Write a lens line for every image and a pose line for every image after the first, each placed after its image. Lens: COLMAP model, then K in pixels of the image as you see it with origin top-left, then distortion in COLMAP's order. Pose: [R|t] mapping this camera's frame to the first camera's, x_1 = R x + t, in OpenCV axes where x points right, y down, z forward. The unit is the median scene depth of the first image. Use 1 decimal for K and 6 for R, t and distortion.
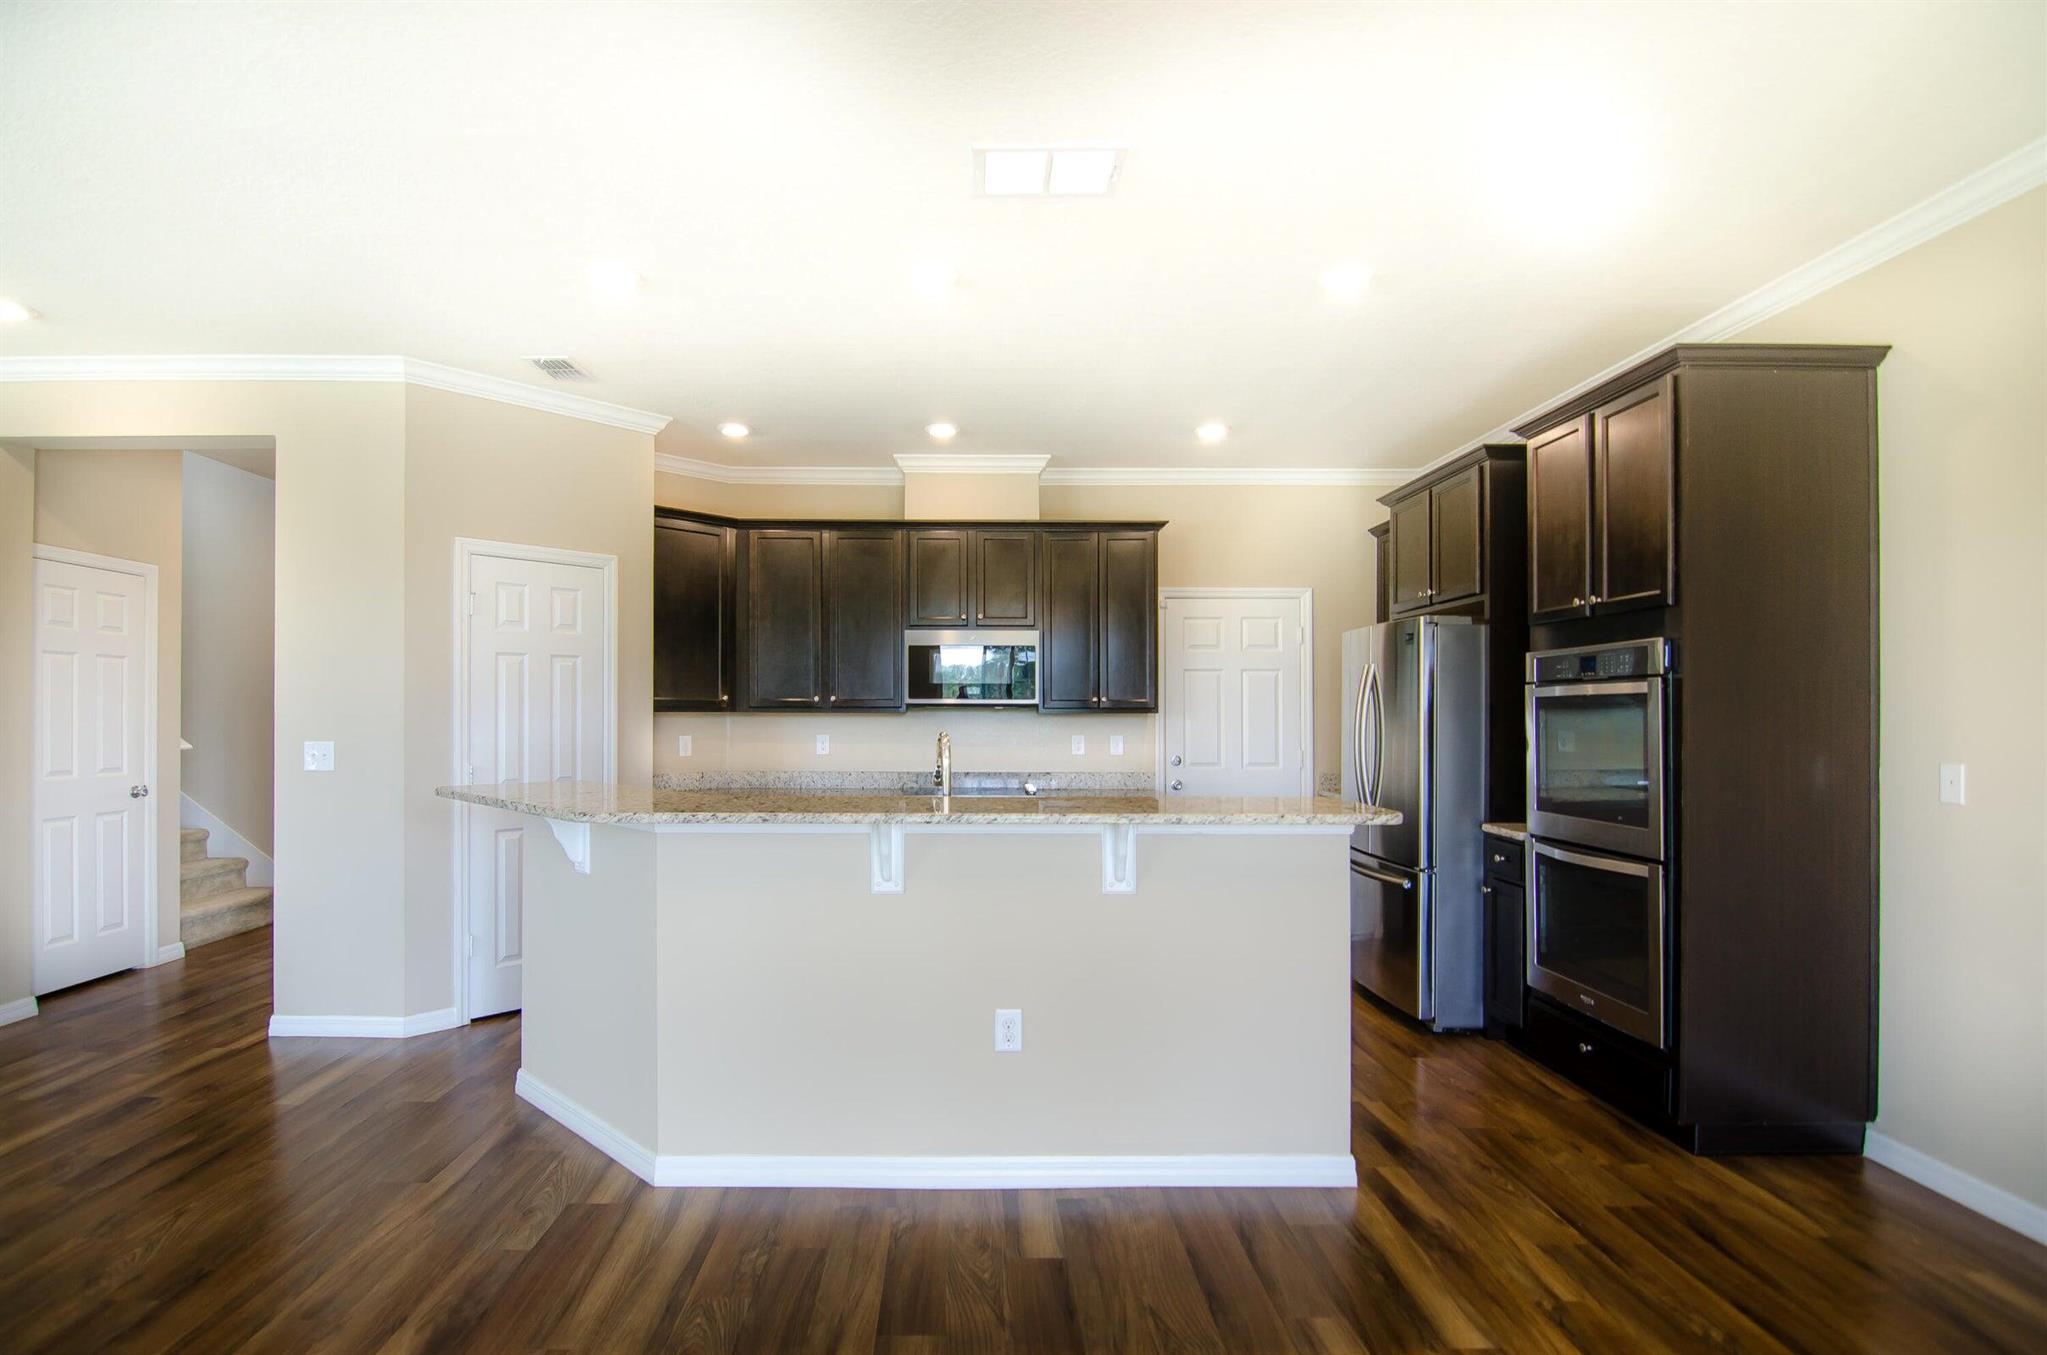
lens RADIAL K [[986.5, 0, 968.8], [0, 986.5, 712.1], [0, 0, 1]] dist [-0.013895, -0.003674]
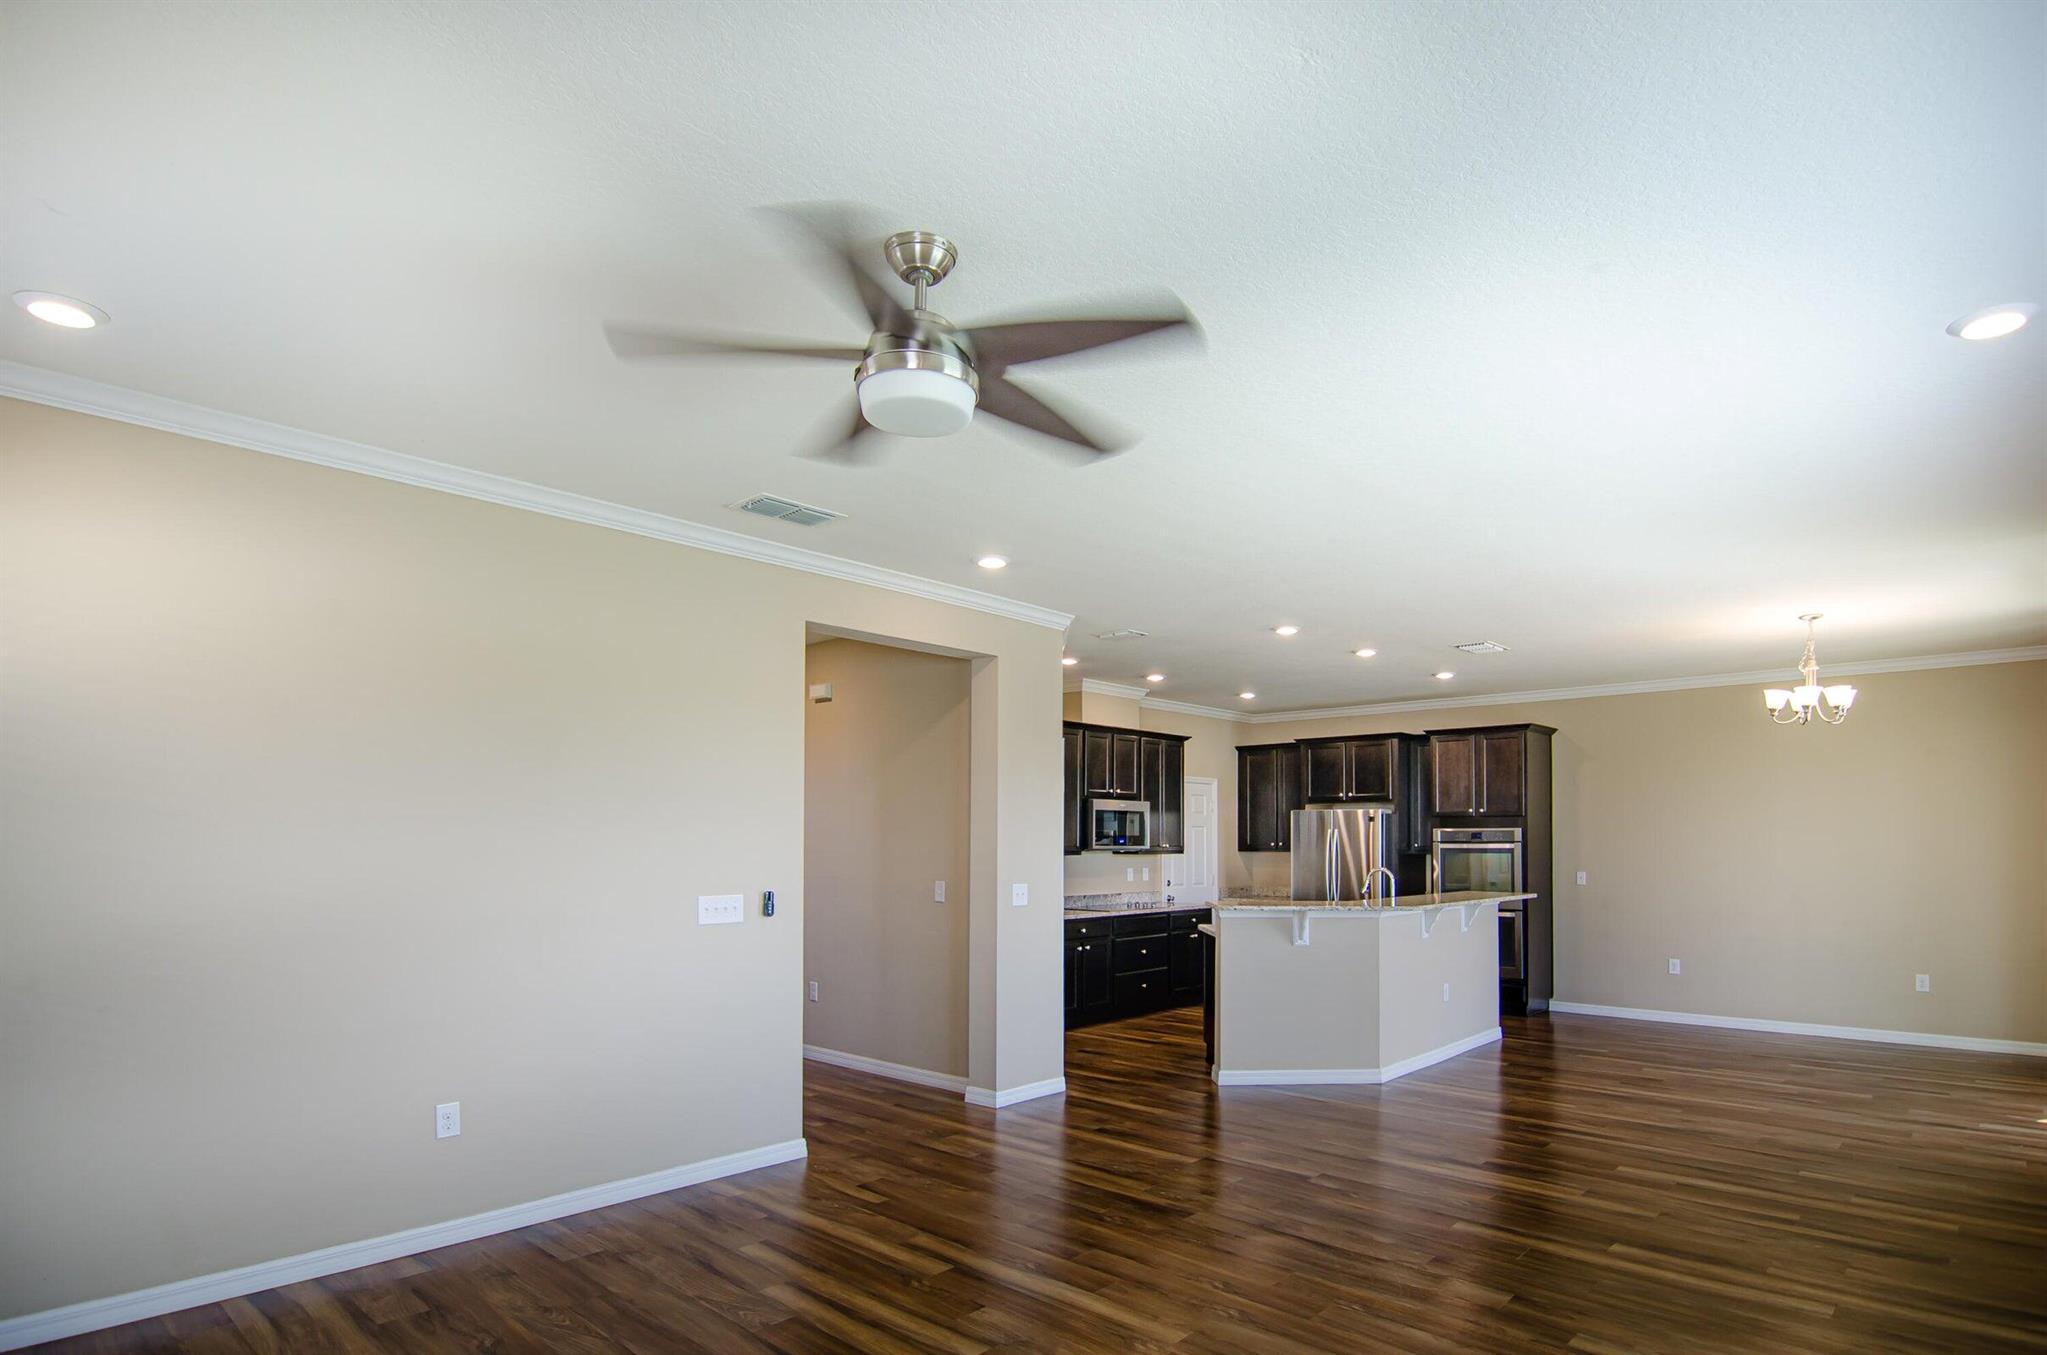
lens RADIAL K [[986.5, 0, 1089.3], [0, 986.5, 817.6], [0, 0, 1]] dist [-0.013895, -0.003674]
pose [[0.688240, 0.016806, 0.725289, -1.849207], [-0.001475, 0.999762, -0.021765, -0.038107], [-0.725482, 0.013910, 0.688101, -0.013460]]
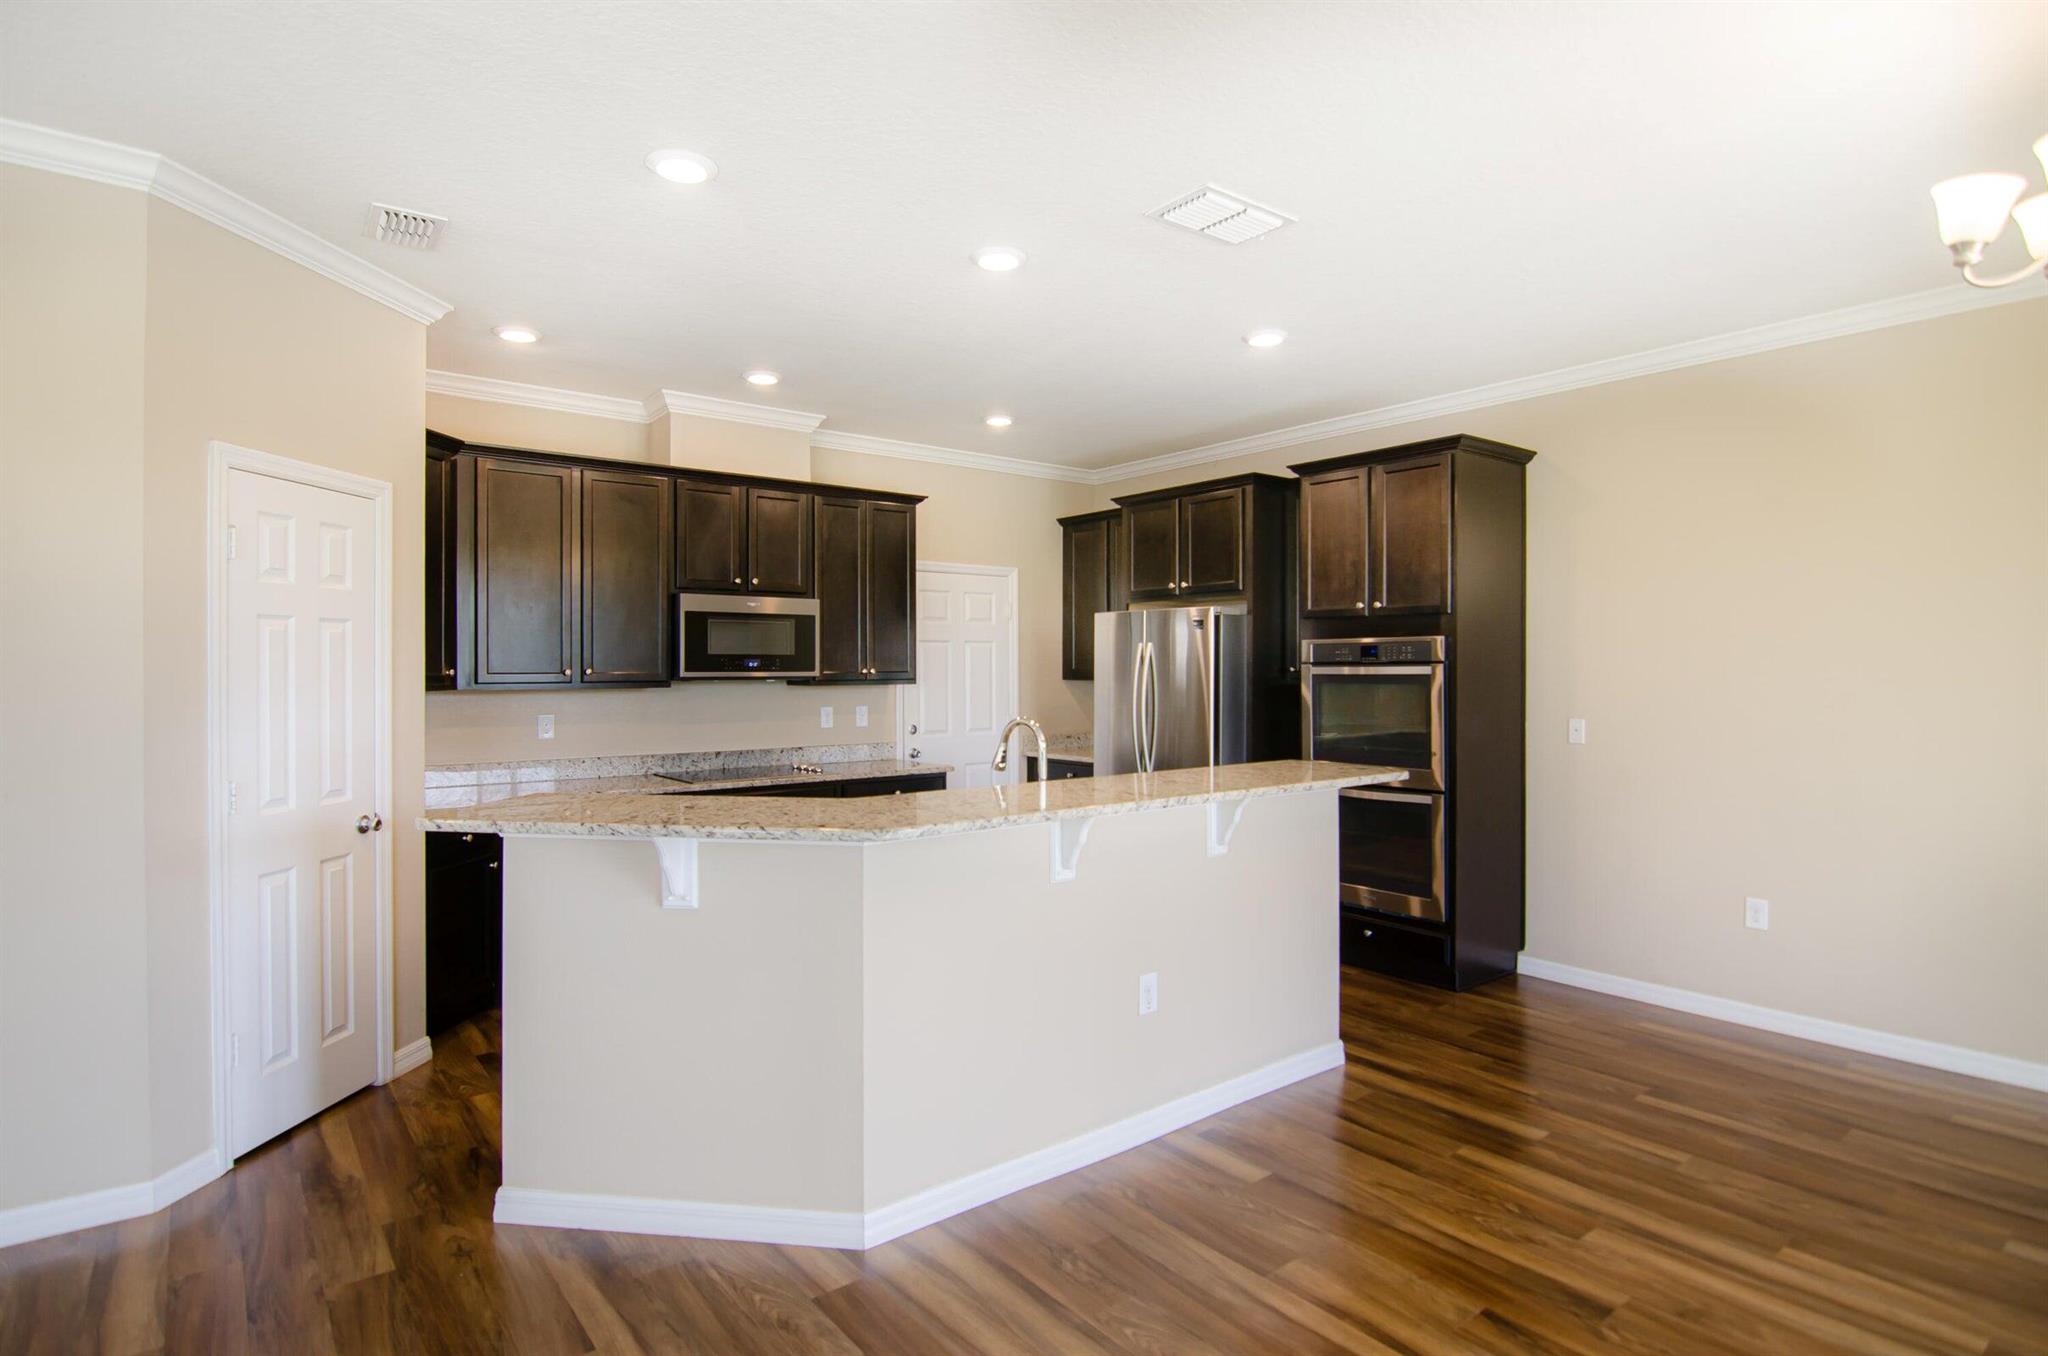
lens RADIAL K [[1028.9, 0, 1014.8], [0, 1028.9, 667.3], [0, 0, 1]] dist [-0.012368, -0.003459]
pose [[0.800606, -0.002915, 0.599184, -0.609016], [0.002157, 0.999996, 0.001982, -0.030335], [-0.599187, -0.000294, 0.800609, 0.151015]]
